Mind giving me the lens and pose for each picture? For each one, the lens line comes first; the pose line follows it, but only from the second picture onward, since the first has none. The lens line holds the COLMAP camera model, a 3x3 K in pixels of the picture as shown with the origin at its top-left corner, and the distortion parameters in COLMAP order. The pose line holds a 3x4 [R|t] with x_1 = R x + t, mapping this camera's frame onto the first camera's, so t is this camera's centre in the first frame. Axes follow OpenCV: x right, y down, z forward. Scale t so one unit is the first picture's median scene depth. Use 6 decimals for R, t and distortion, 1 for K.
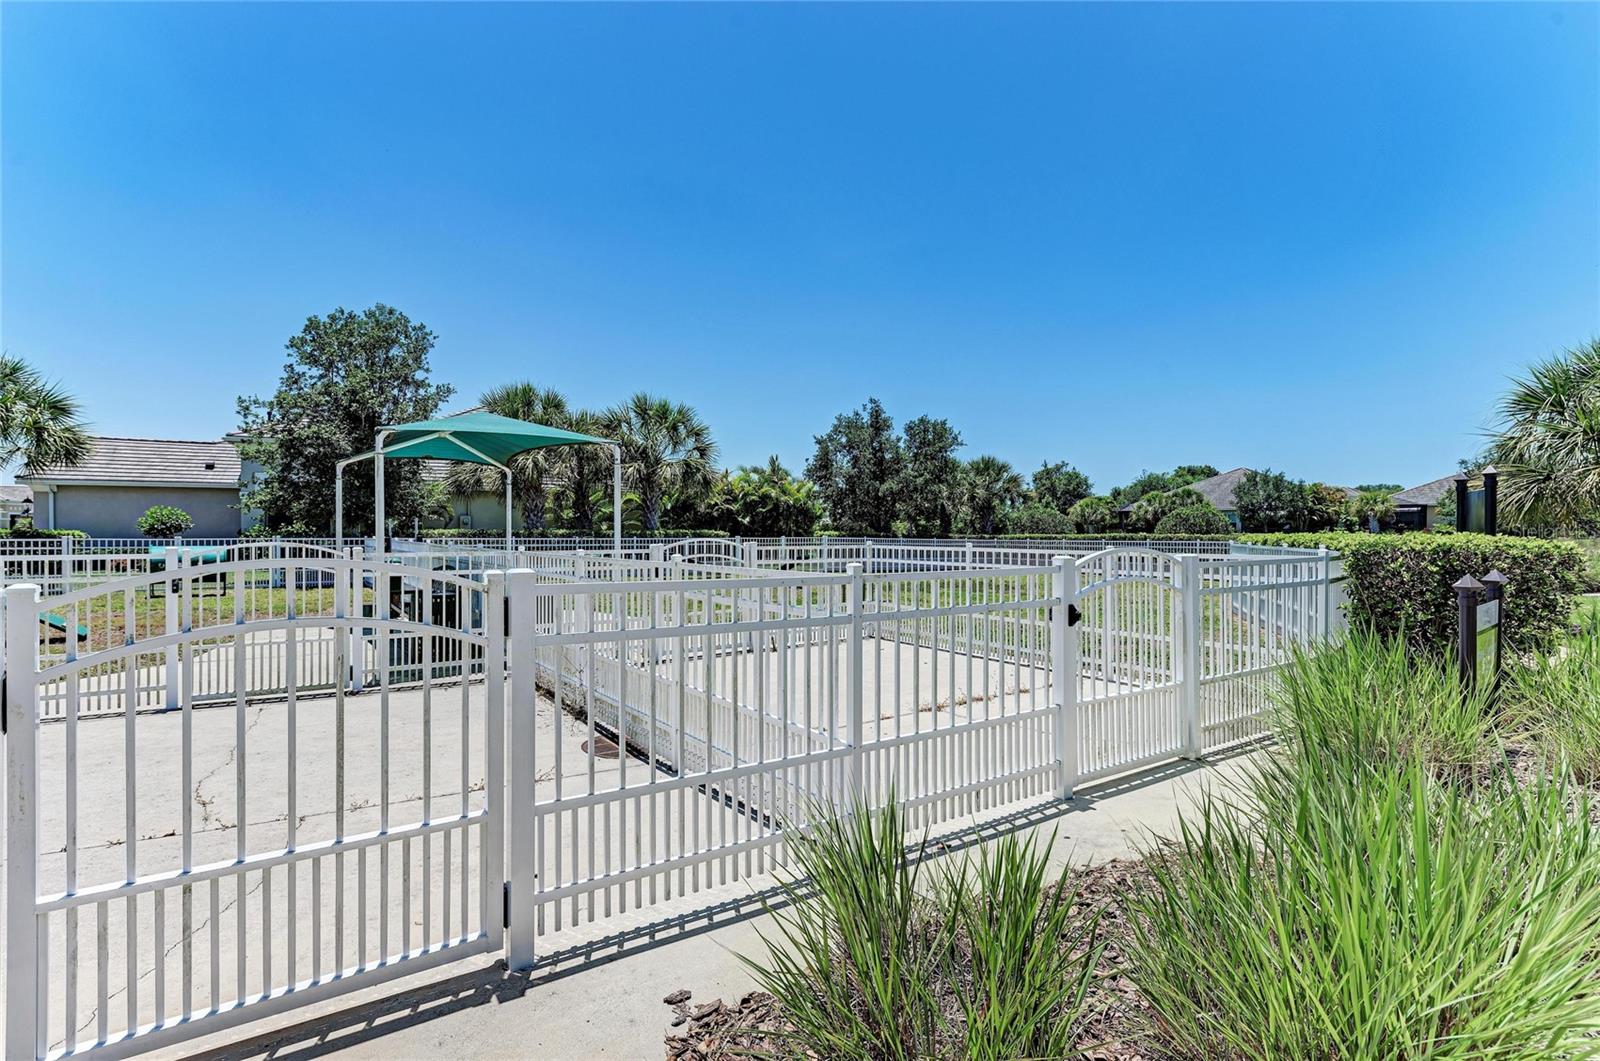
lens RADIAL K [[765.5, 0, 802.7], [0, 765.5, 524.3], [0, 0, 1]] dist [0.003196, 0.000287]
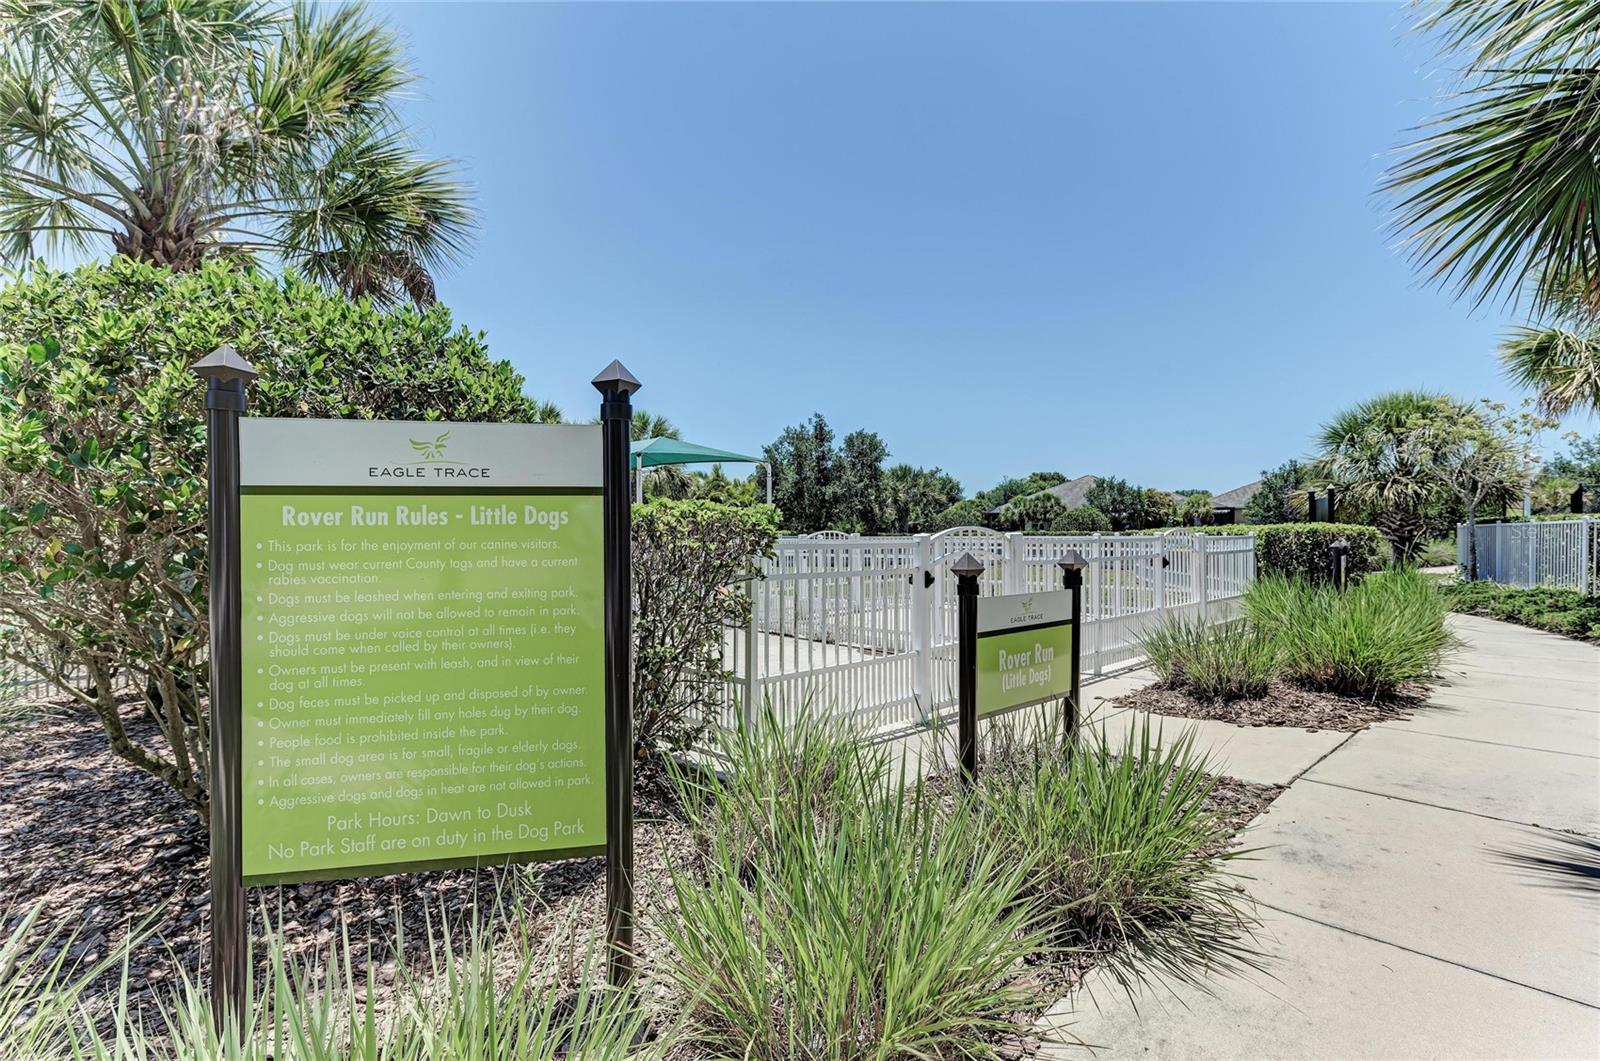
lens RADIAL K [[765.5, 0, 797.3], [0, 765.5, 533.4], [0, 0, 1]] dist [0.003196, 0.000287]
pose [[0.984275, -0.005507, 0.176558, -0.119980], [0.004015, 0.999953, 0.008805, 0.003262], [-0.176598, -0.007958, 0.984251, -0.098526]]
